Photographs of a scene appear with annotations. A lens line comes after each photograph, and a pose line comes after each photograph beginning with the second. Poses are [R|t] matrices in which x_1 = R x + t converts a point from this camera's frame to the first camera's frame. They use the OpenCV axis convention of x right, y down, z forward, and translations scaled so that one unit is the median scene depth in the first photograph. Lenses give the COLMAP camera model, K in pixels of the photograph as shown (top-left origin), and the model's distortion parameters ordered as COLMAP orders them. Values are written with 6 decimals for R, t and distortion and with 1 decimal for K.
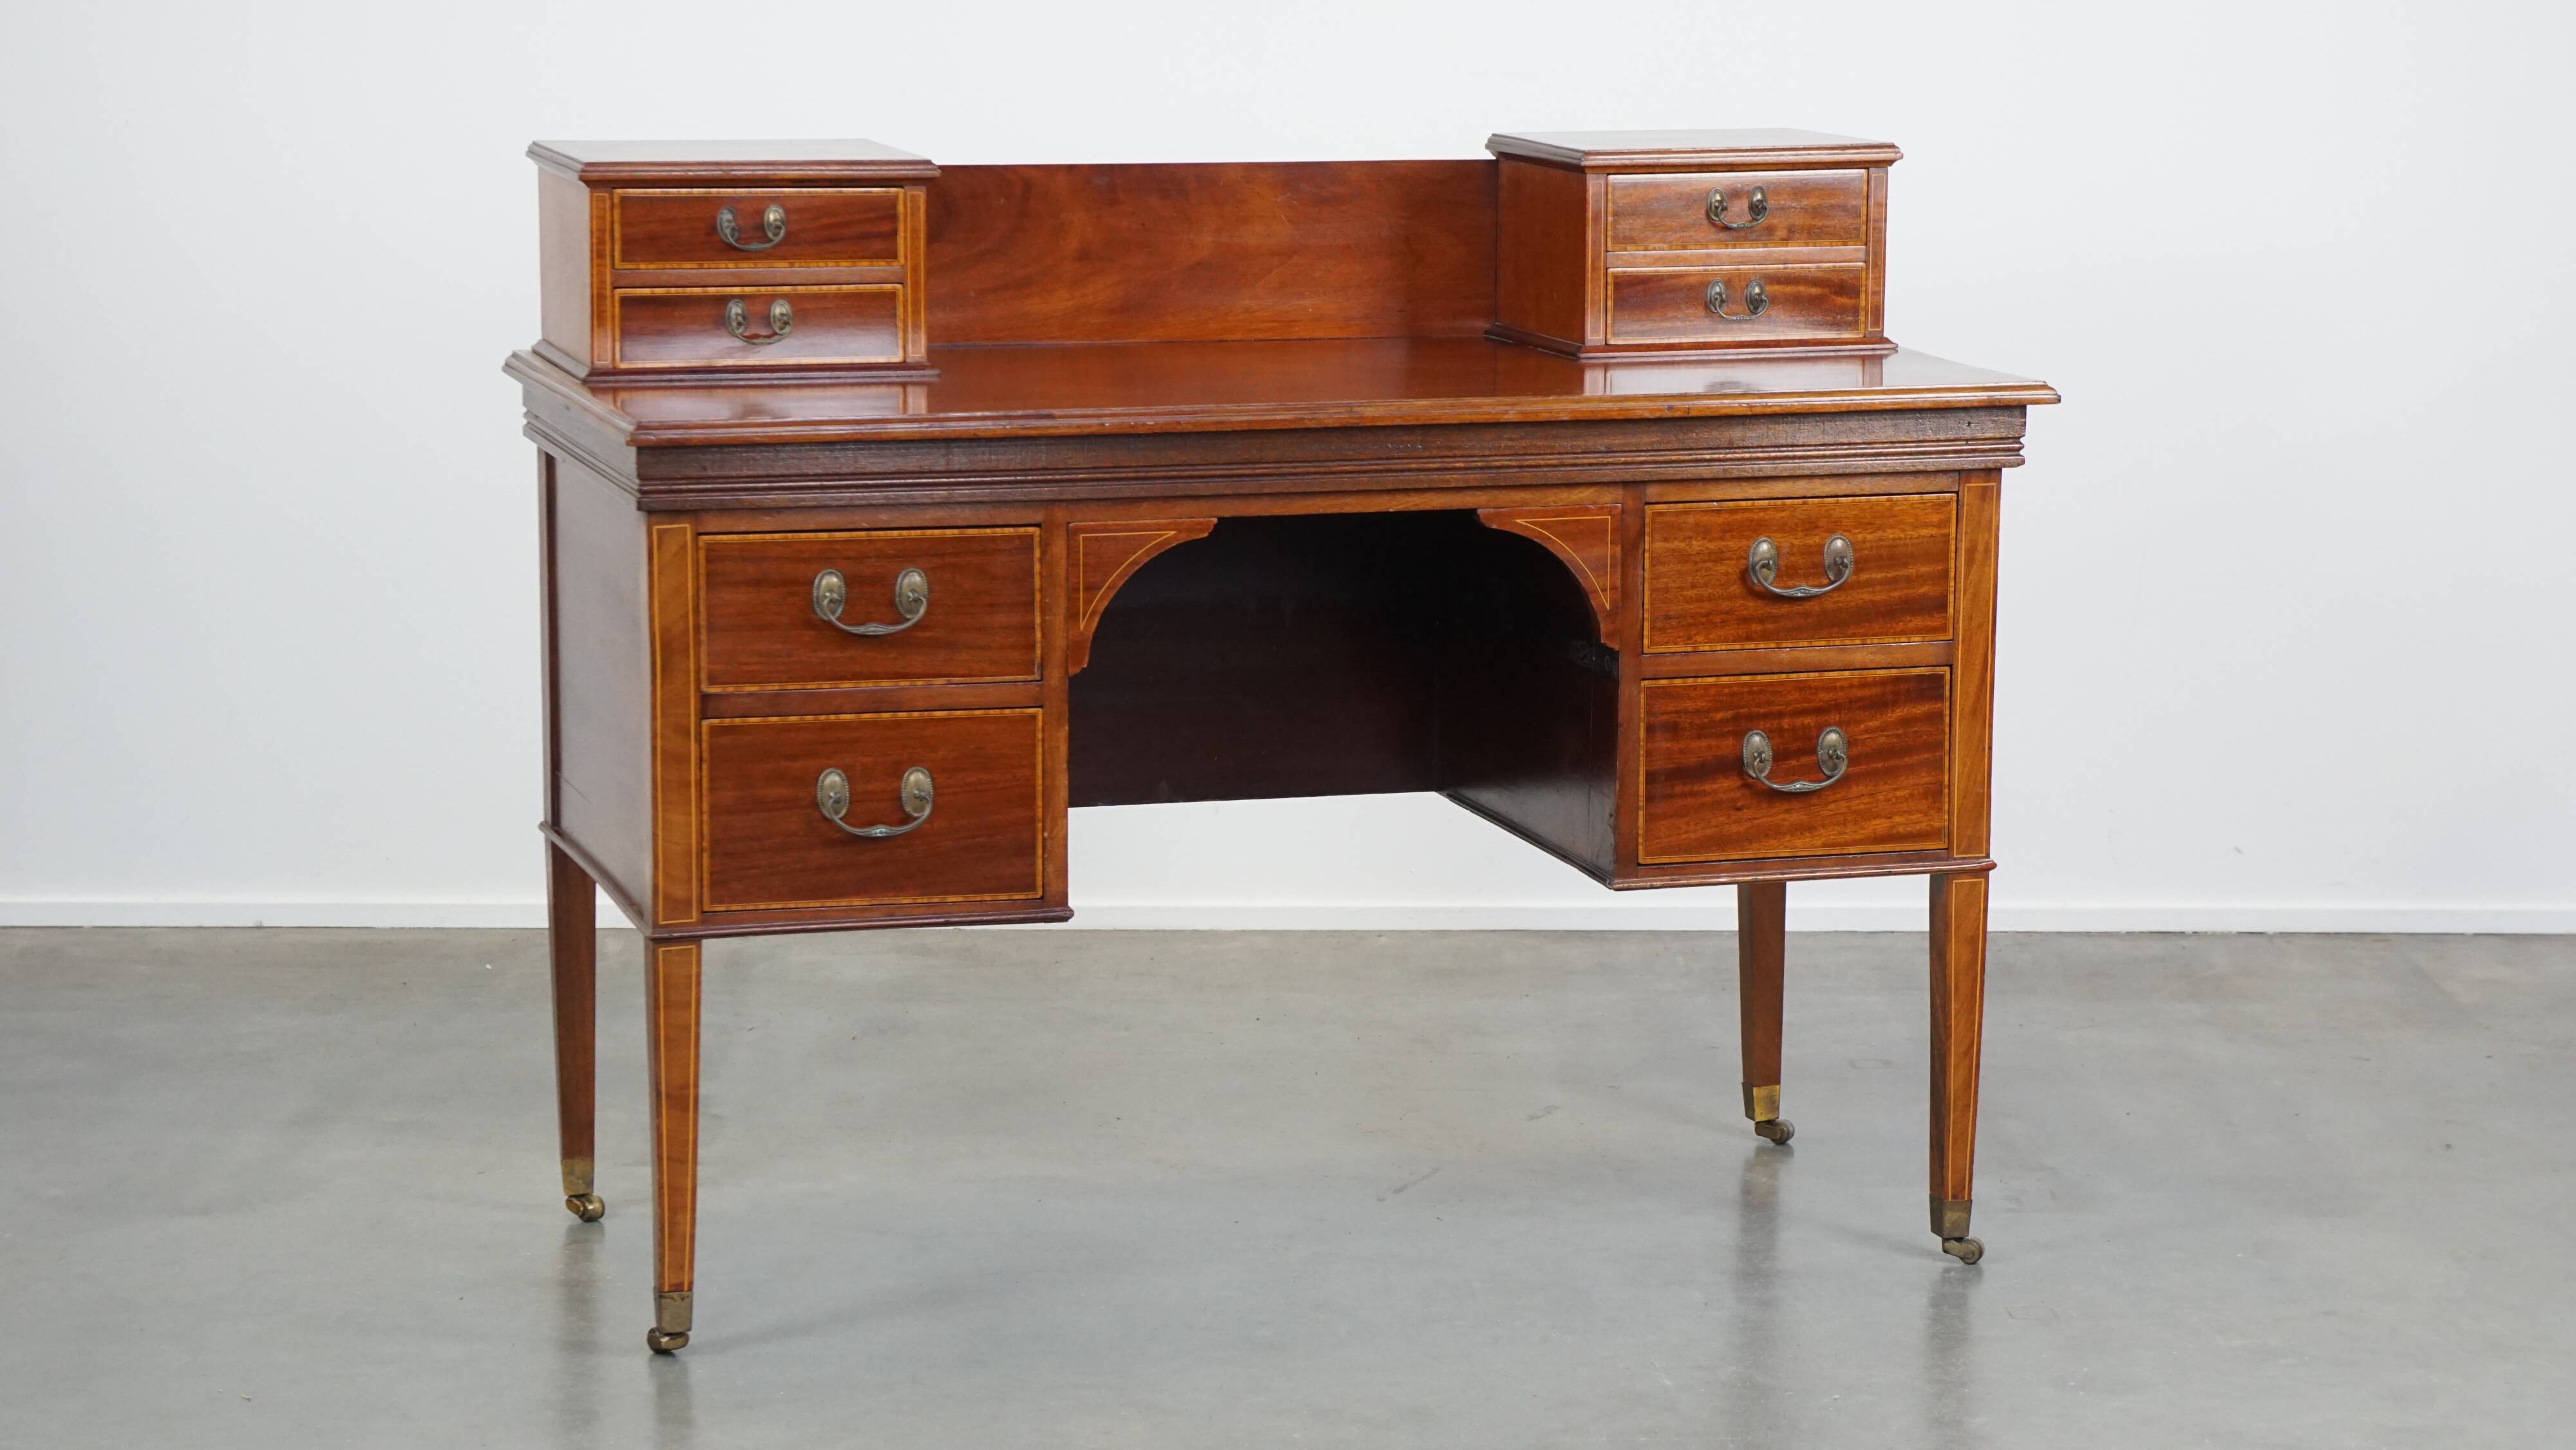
lens RADIAL K [[5786.5, 0, 1285.4], [0, 5786.5, 736.5], [0, 0, 1]] dist [0.325939, 0.224871]
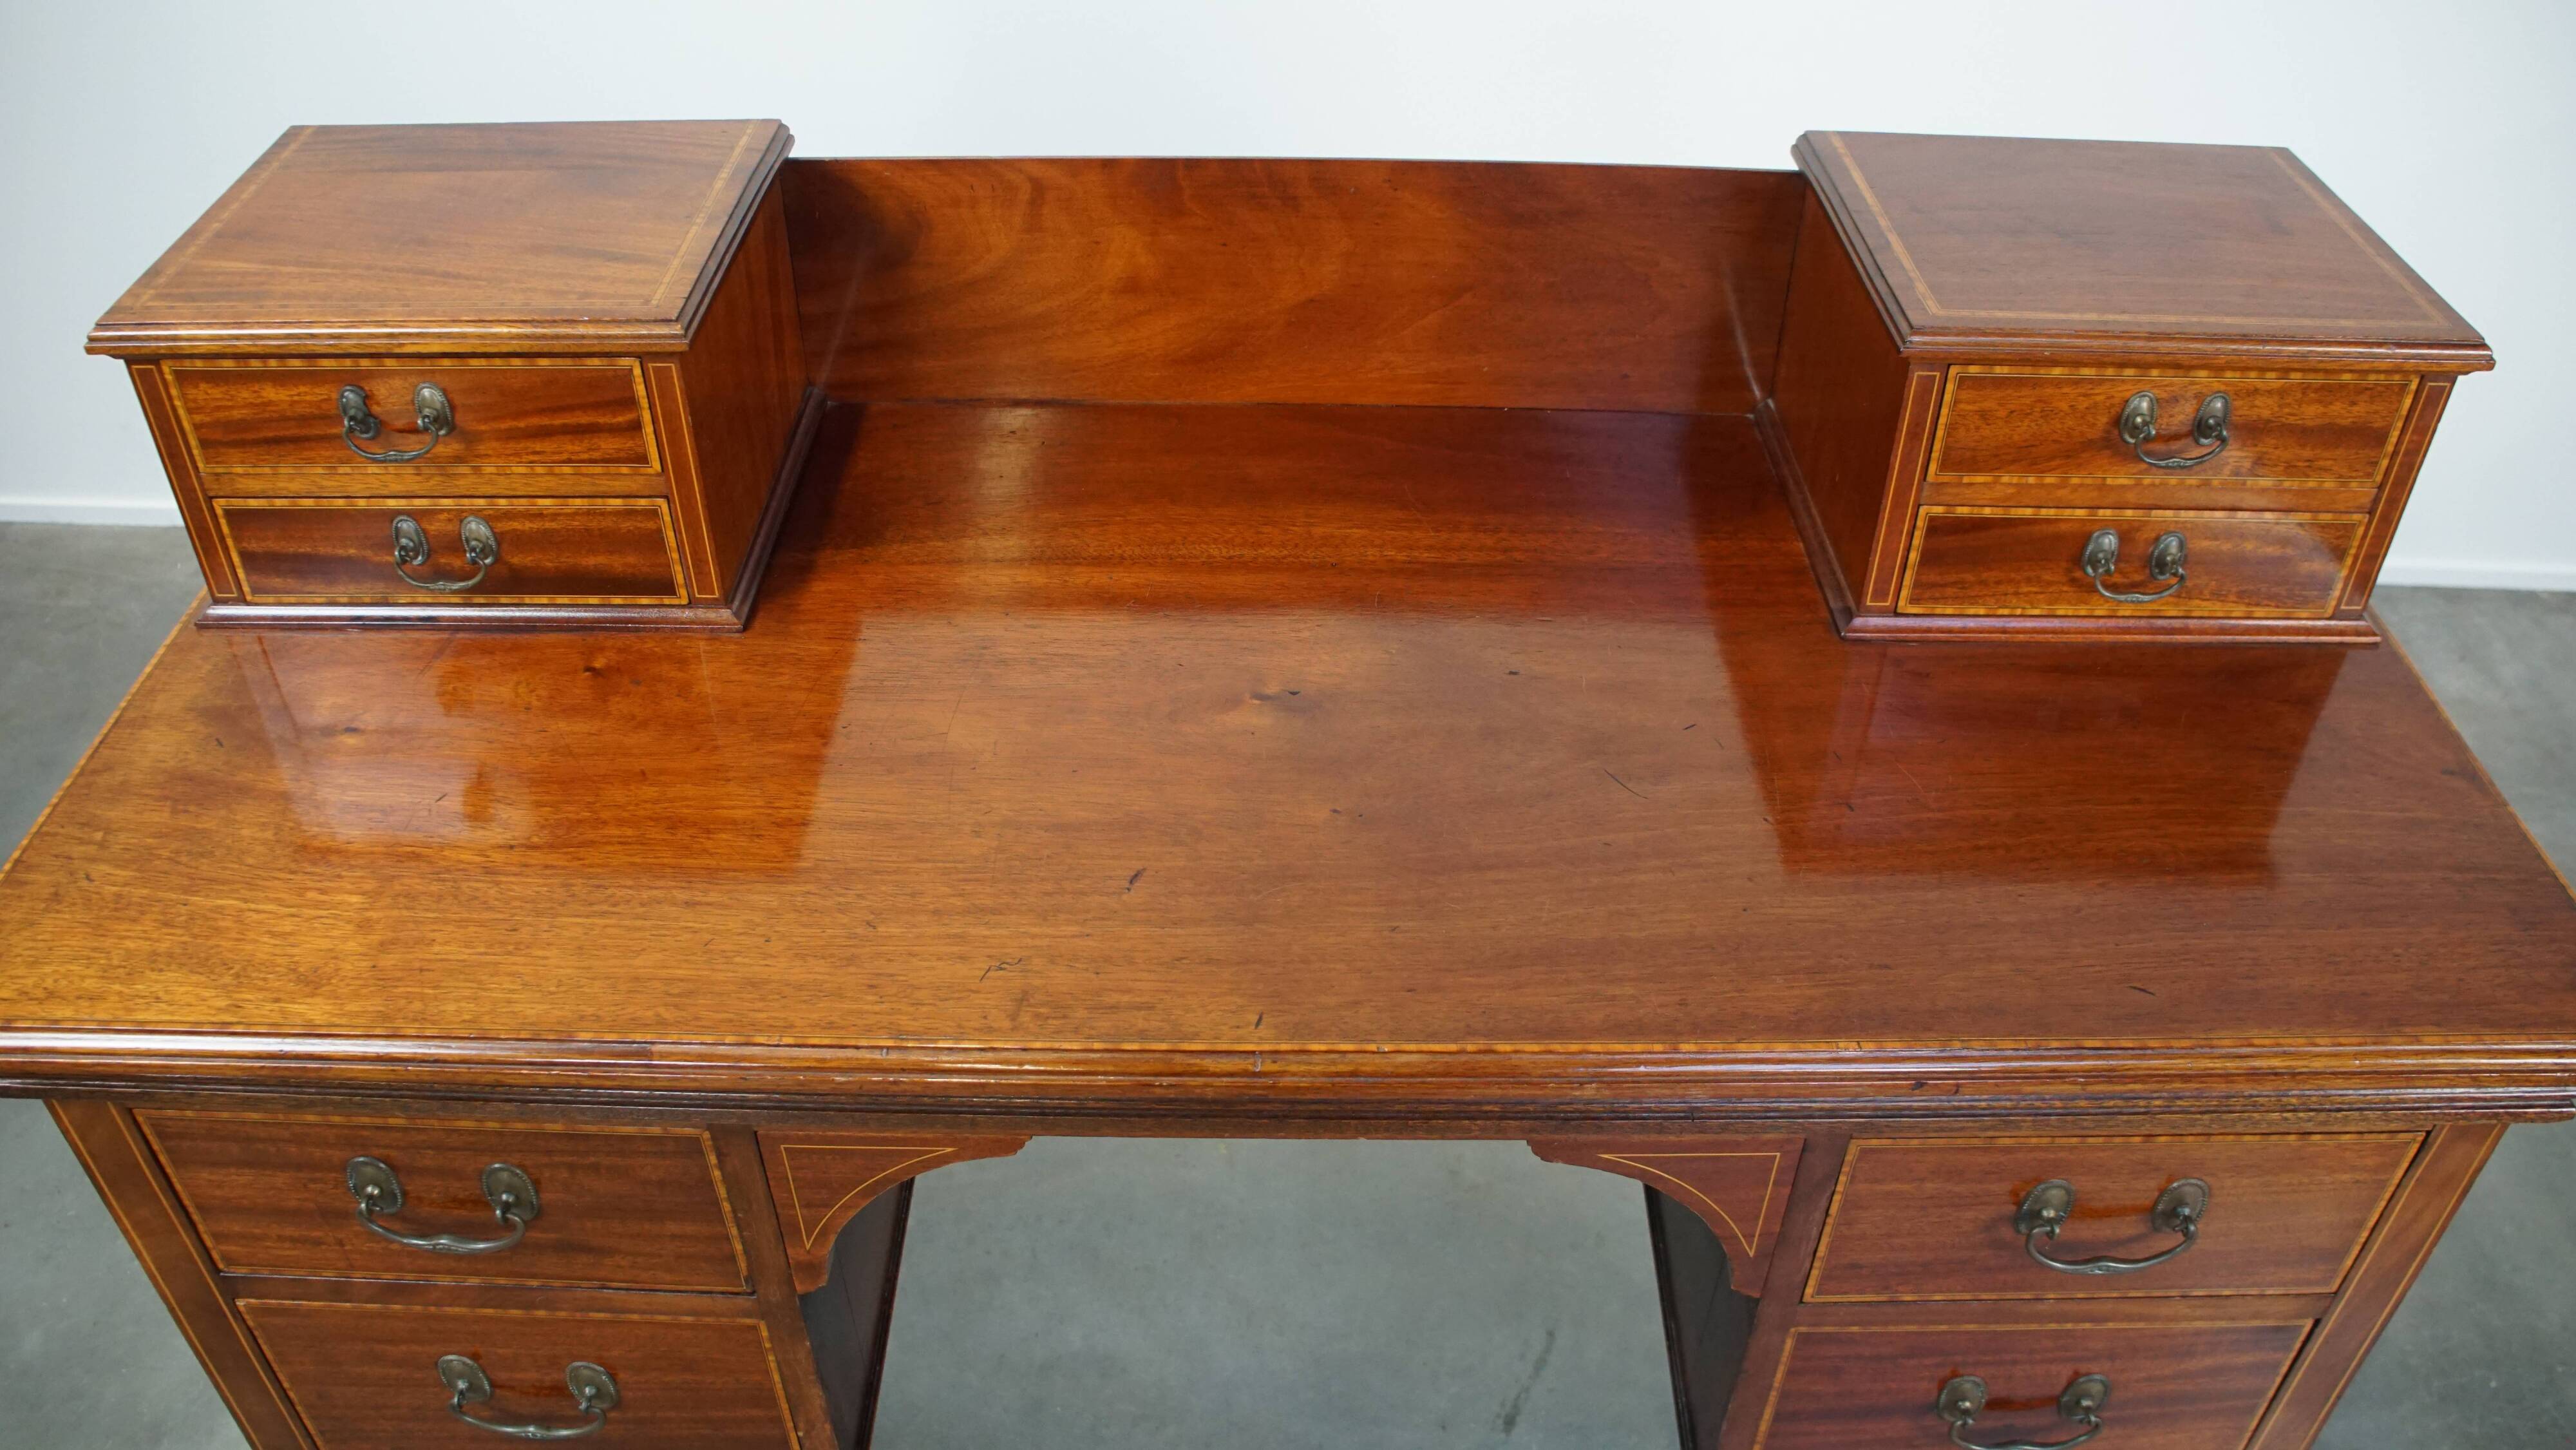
lens RADIAL K [[2012.9, 0, 1277.0], [0, 2012.9, 716.7], [0, 0, 1]] dist [-0.159303, 0.089908]
pose [[0.953941, 0.186419, -0.235042, 0.047160], [-0.050008, 0.871339, 0.488126, -0.163973], [0.295797, -0.453890, 0.840528, 0.851867]]
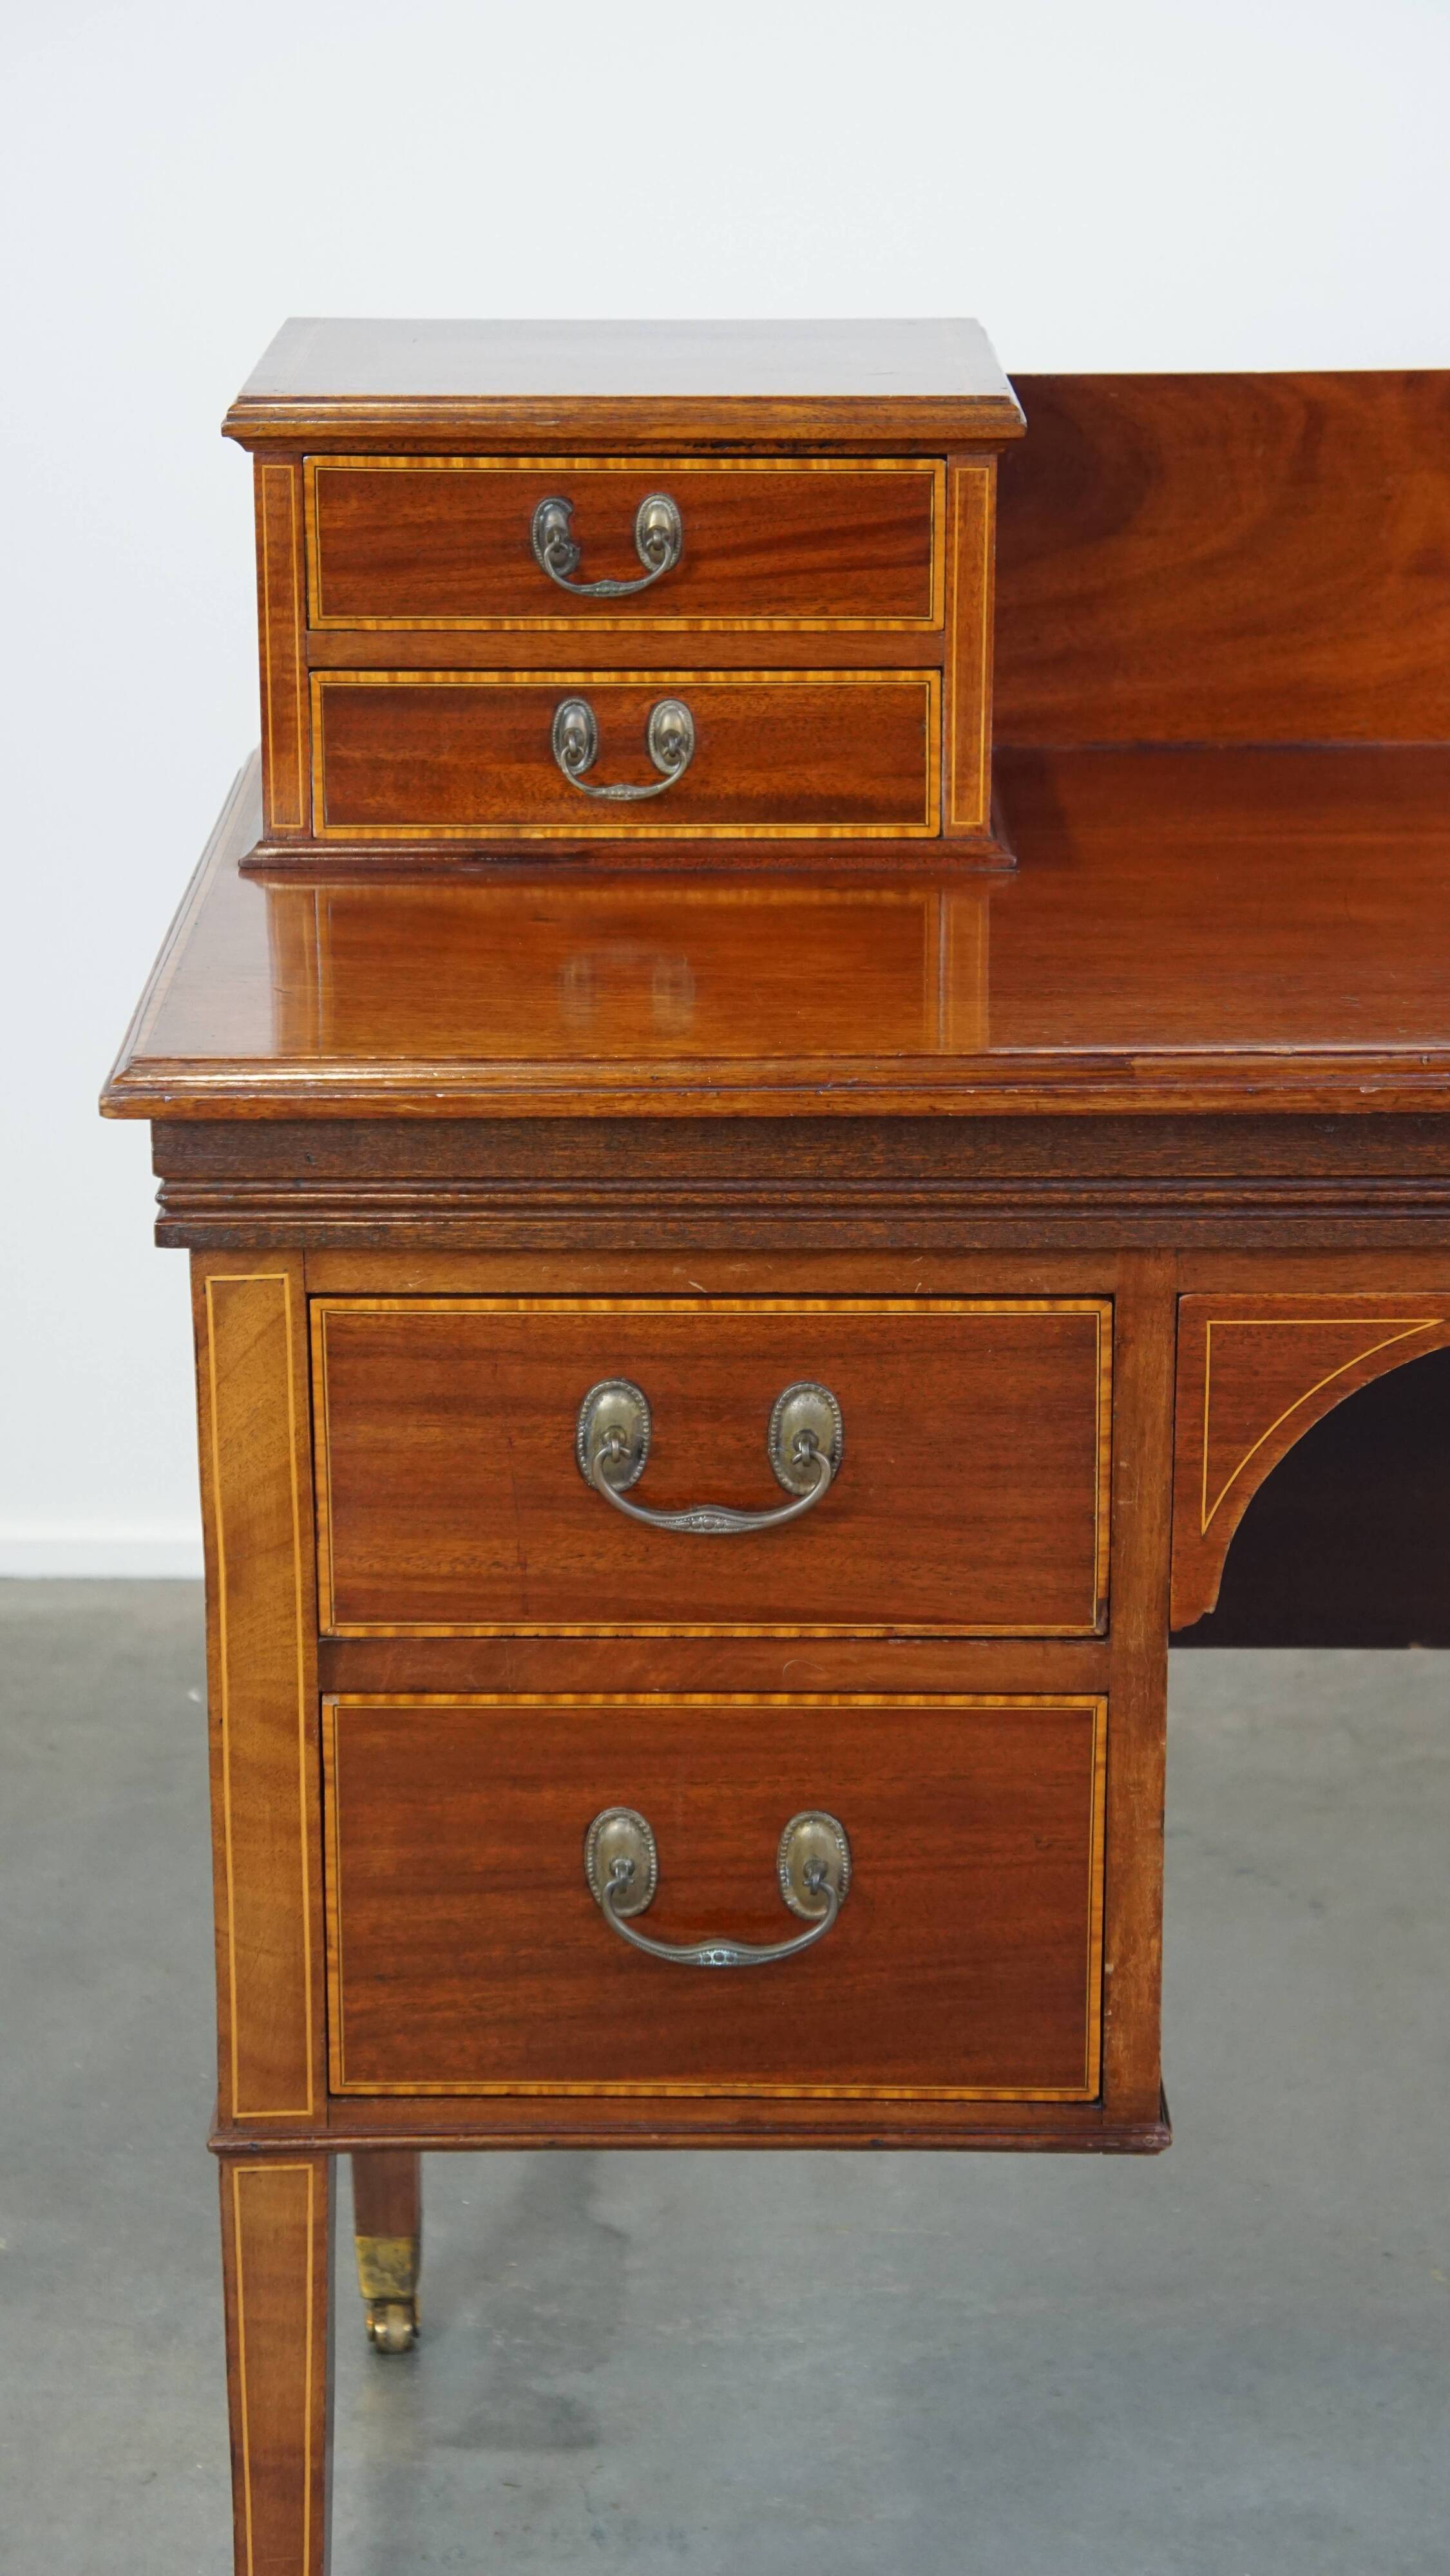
lens RADIAL K [[4901.0, 0, 725.0], [0, 4901.0, 1288.0], [0, 0, 1]] dist [0.288653, 0.128409]
pose [[0.956544, 0.079247, -0.280613, 0.031921], [-0.040107, 0.988971, 0.142576, -0.085973], [0.288817, -0.125126, 0.949172, 0.629073]]
